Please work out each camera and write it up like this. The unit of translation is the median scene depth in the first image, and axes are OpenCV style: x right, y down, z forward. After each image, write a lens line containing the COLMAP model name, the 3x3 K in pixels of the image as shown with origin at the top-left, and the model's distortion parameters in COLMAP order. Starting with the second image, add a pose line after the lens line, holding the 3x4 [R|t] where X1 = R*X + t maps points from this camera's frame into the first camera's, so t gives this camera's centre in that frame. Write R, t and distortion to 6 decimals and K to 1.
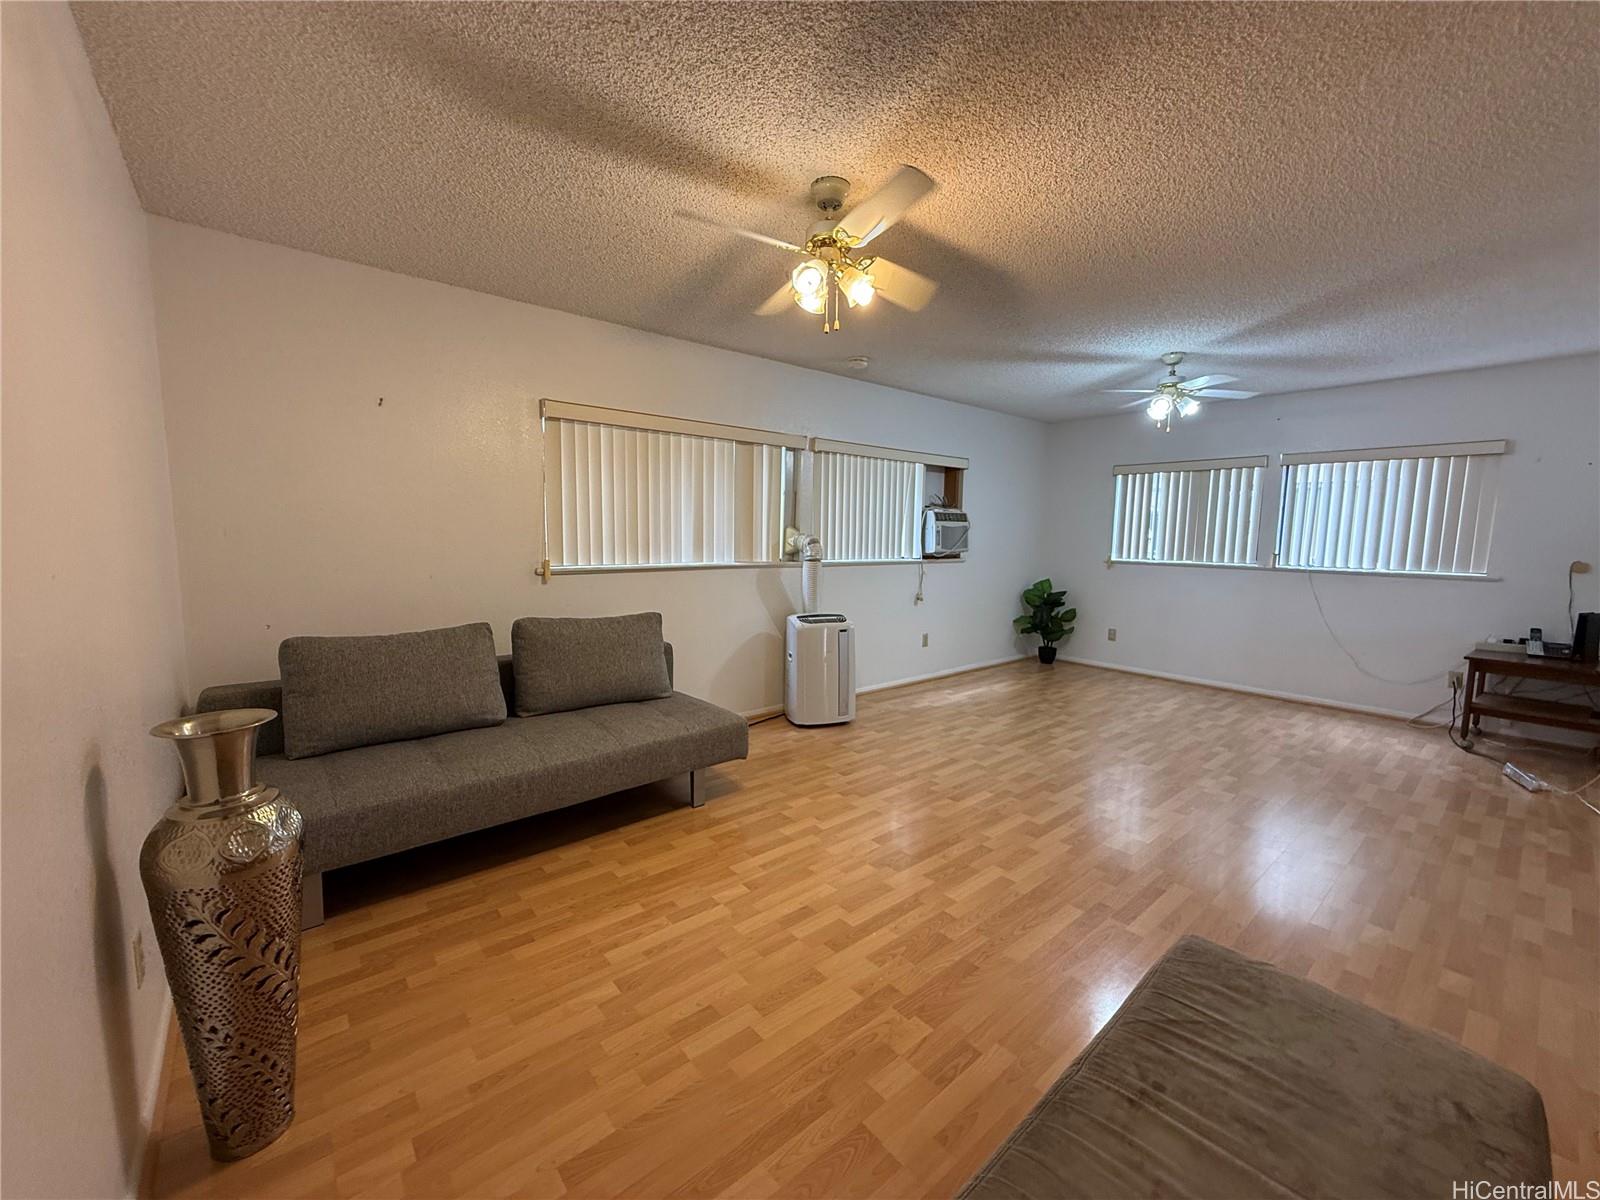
lens RADIAL K [[638.0, 0, 796.9], [0, 638.0, 599.8], [0, 0, 1]] dist [-0.000953, 0.000068]
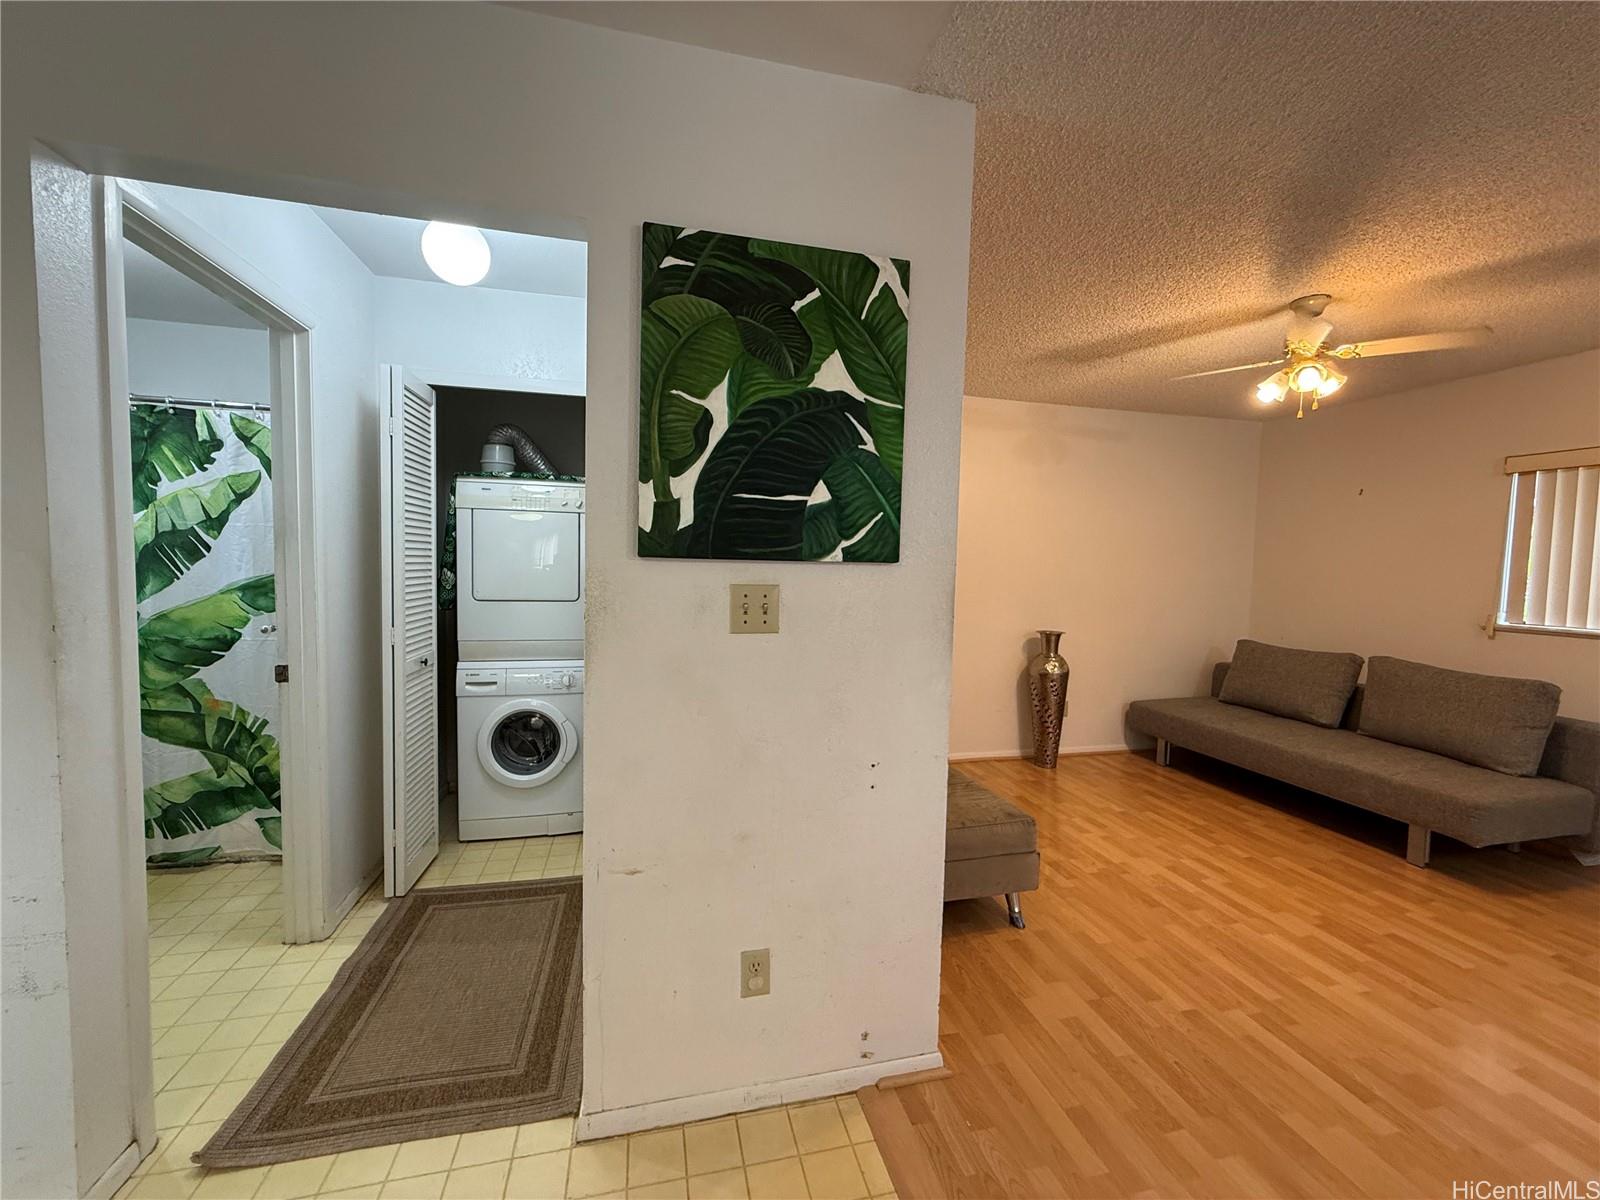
lens RADIAL K [[638.0, 0, 796.9], [0, 638.0, 599.8], [0, 0, 1]] dist [-0.000953, 0.000068]
pose [[-0.445124, 0.027350, -0.895051, 0.832028], [-0.124128, 0.987999, 0.091921, -0.035859], [0.886824, 0.152017, -0.436387, 0.390160]]
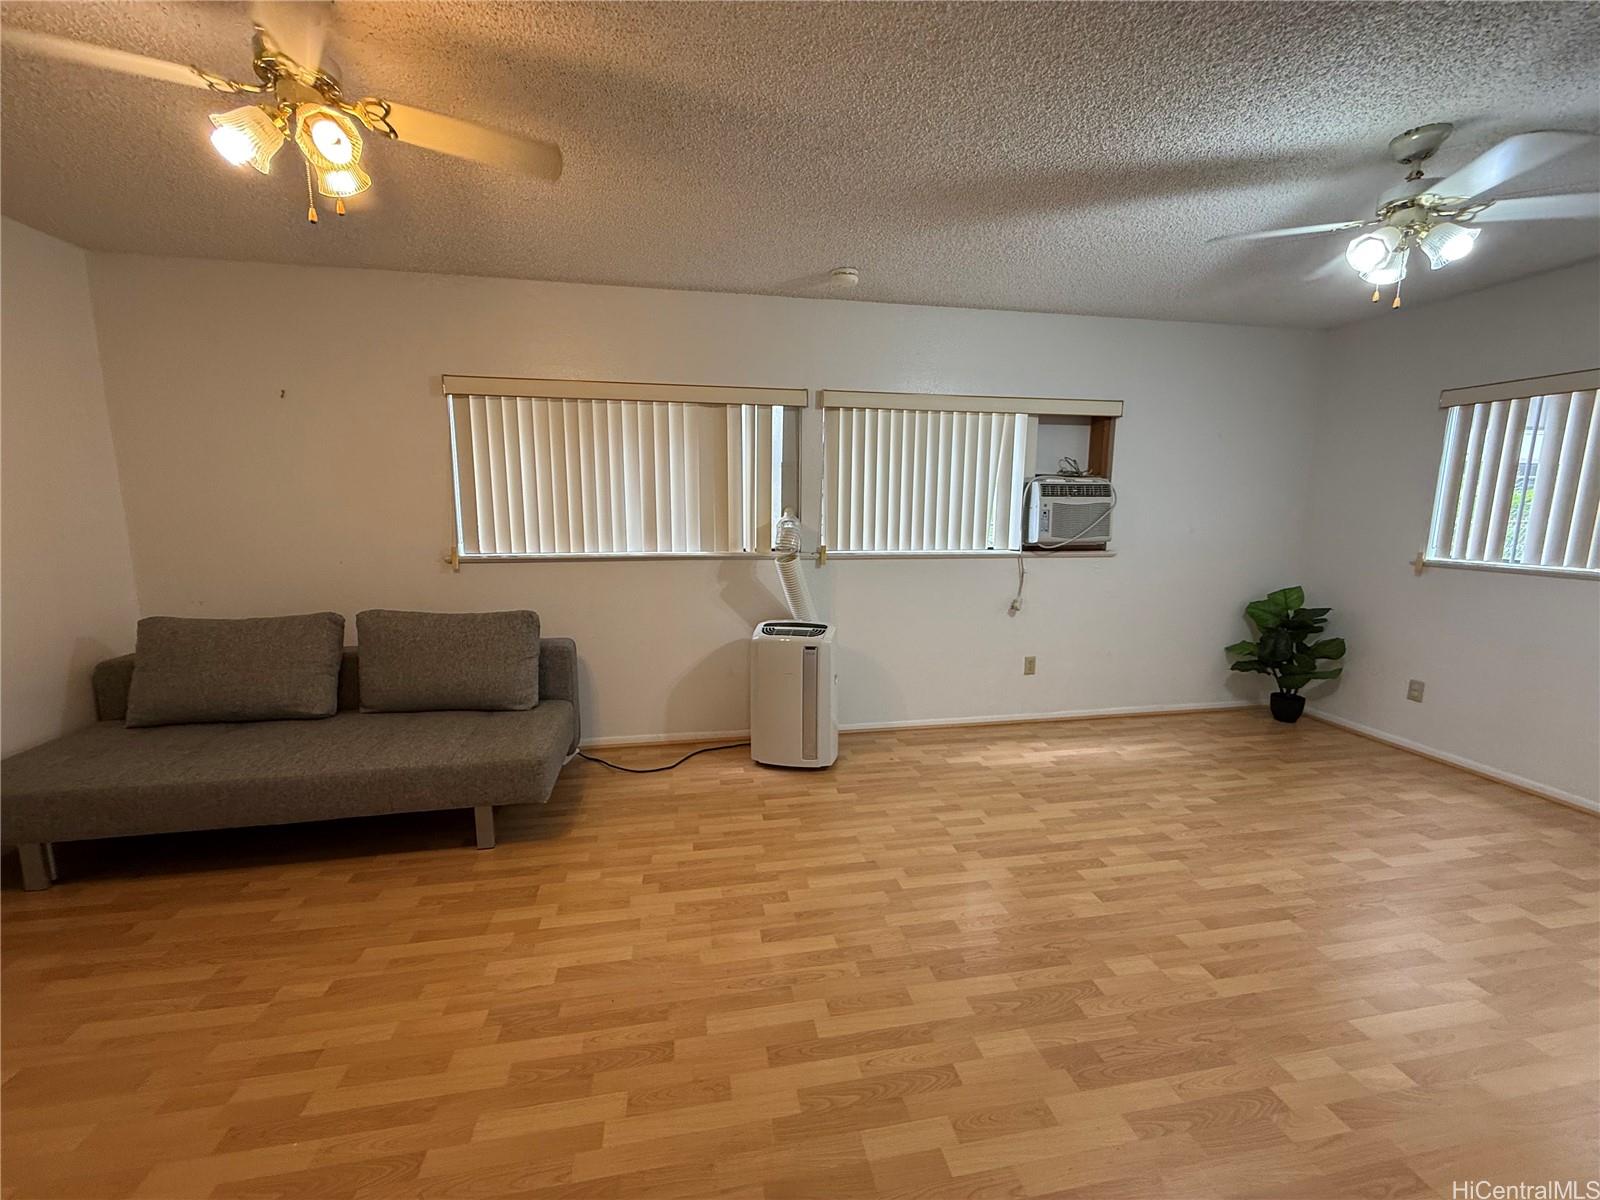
lens RADIAL K [[638.0, 0, 796.9], [0, 638.0, 599.8], [0, 0, 1]] dist [-0.000953, 0.000068]
pose [[0.870397, 0.064939, -0.488050, 0.435286], [-0.045399, 0.997626, 0.051776, -0.047505], [0.490253, -0.022909, 0.871279, 0.354131]]
